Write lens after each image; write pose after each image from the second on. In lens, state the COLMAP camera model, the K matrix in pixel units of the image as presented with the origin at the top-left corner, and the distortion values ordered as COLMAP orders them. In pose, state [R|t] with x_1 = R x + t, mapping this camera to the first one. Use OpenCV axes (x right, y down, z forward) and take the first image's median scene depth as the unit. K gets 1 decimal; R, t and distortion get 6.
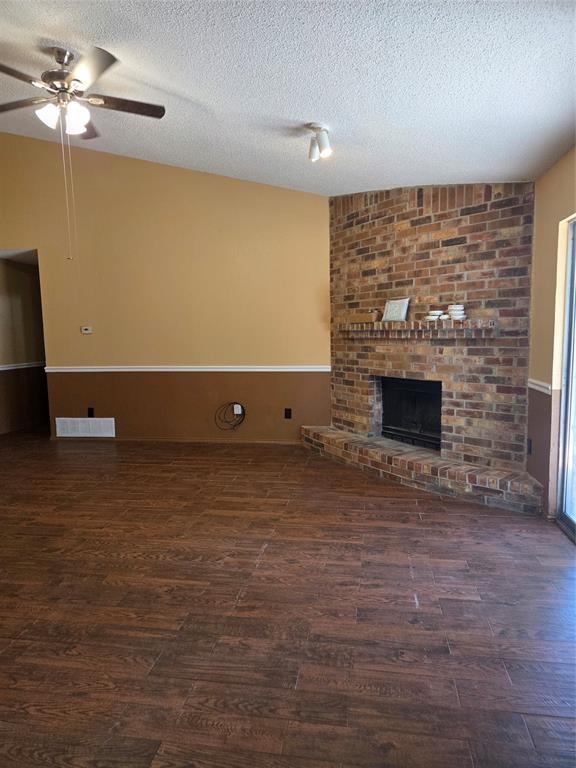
lens RADIAL K [[513.3, 0, 281.3], [0, 513.3, 387.3], [0, 0, 1]] dist [0.068716, -0.049391]
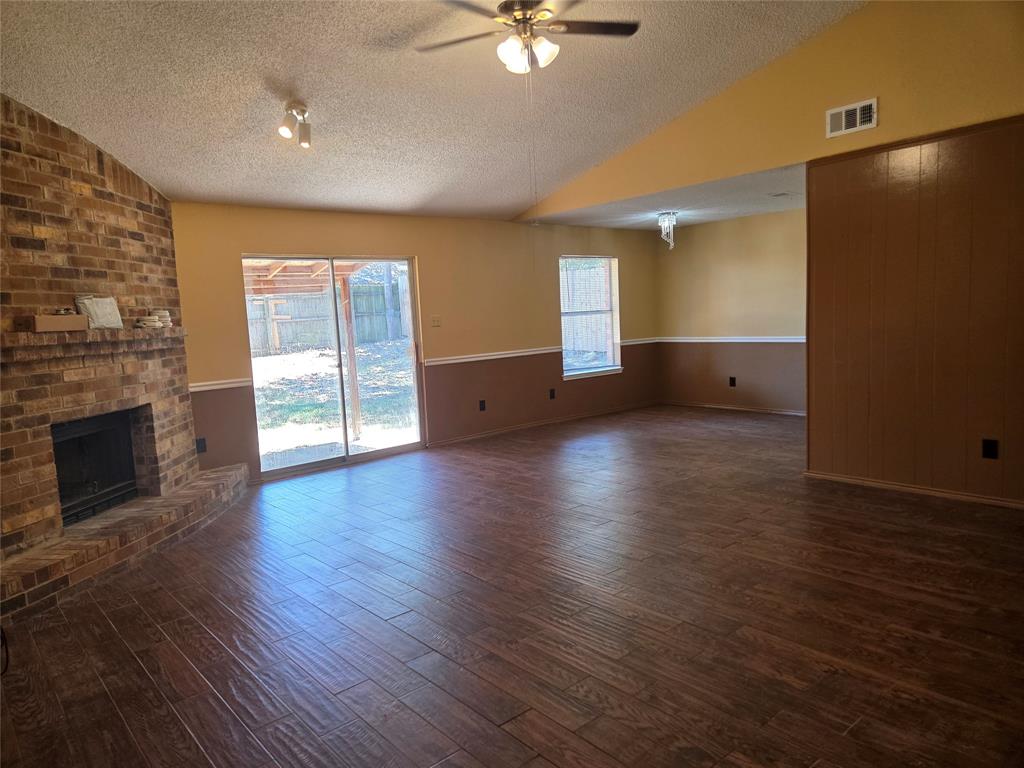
lens RADIAL K [[684.5, 0, 507.7], [0, 684.5, 386.3], [0, 0, 1]] dist [0.068716, -0.049391]
pose [[-0.779978, -0.005048, 0.625787, -0.818333], [0.136707, 0.974442, 0.178251, -0.156609], [-0.610693, 0.224581, -0.759353, 1.495461]]
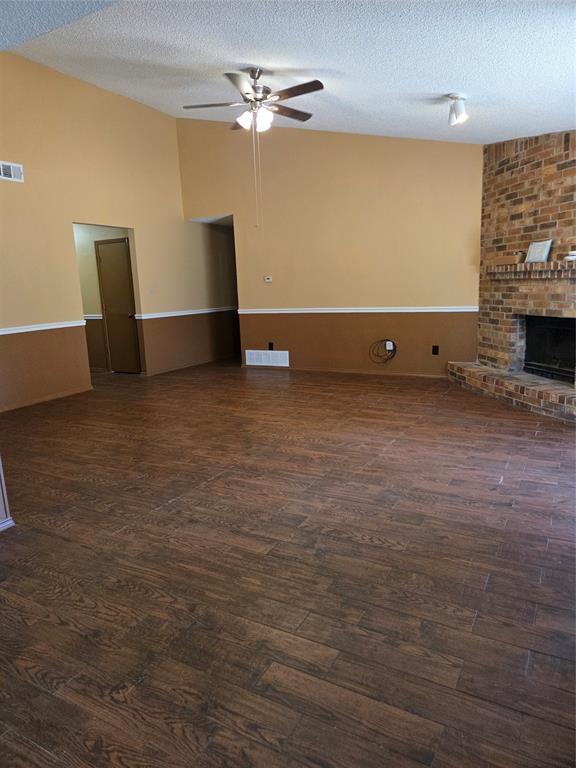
lens RADIAL K [[513.3, 0, 283.1], [0, 513.3, 378.6], [0, 0, 1]] dist [0.068716, -0.049391]
pose [[0.945731, 0.038690, -0.322639, 0.086393], [-0.011618, 0.996278, 0.085415, 0.028371], [0.324742, -0.077031, 0.942660, -0.227131]]
